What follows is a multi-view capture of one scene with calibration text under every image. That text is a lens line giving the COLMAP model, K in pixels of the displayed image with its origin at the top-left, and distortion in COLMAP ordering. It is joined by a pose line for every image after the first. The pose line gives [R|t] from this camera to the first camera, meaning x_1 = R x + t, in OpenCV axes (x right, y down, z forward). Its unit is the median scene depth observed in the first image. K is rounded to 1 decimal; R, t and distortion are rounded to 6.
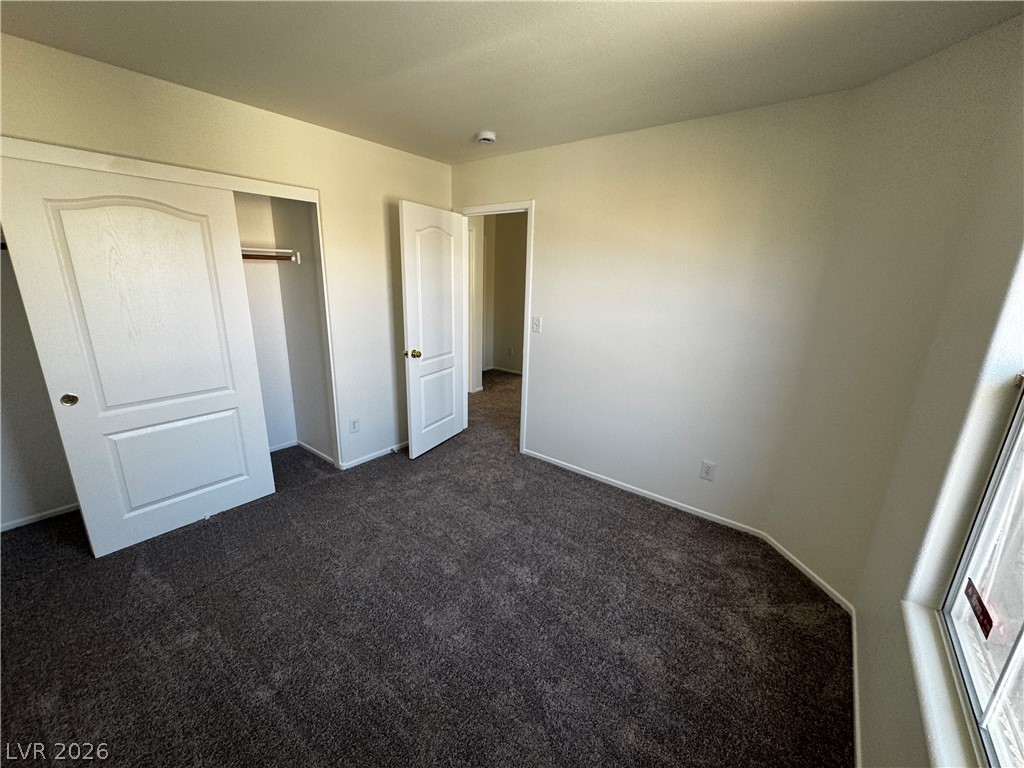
lens RADIAL K [[410.0, 0, 508.8], [0, 410.0, 384.6], [0, 0, 1]] dist [-0.004691, 0.000418]
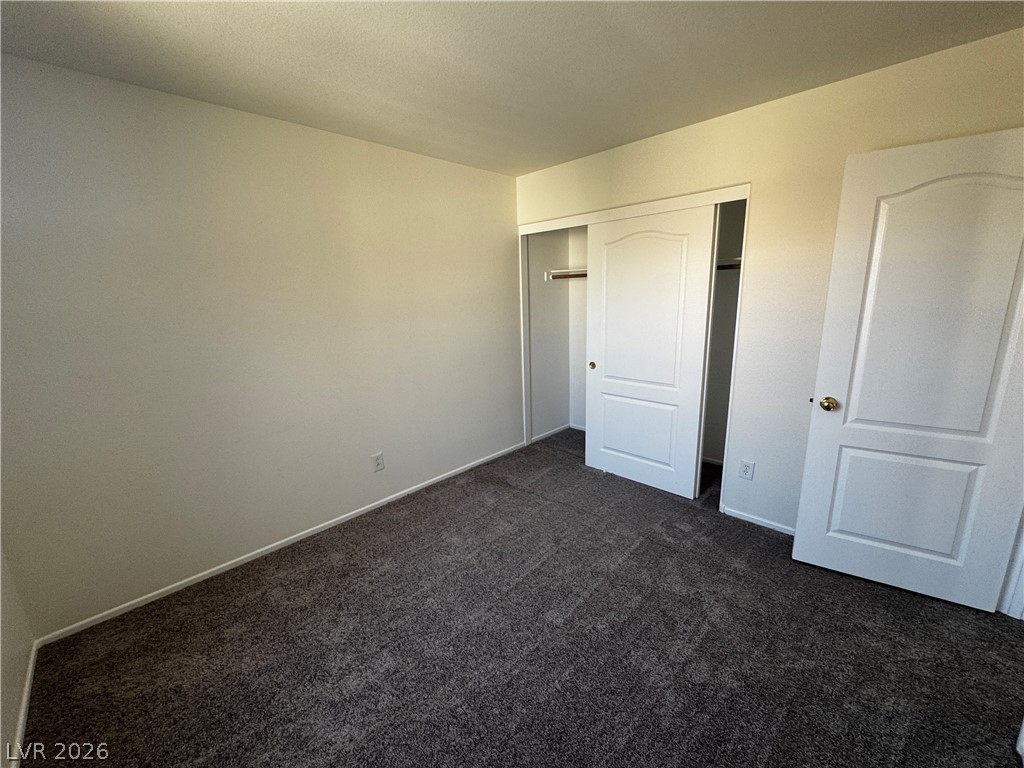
lens RADIAL K [[410.0, 0, 509.7], [0, 410.0, 384.1], [0, 0, 1]] dist [-0.004691, 0.000418]
pose [[-0.105851, 0.199818, -0.974099, 0.412674], [-0.236350, 0.946473, 0.219834, -0.124452], [0.965885, 0.253497, -0.052958, 0.559951]]
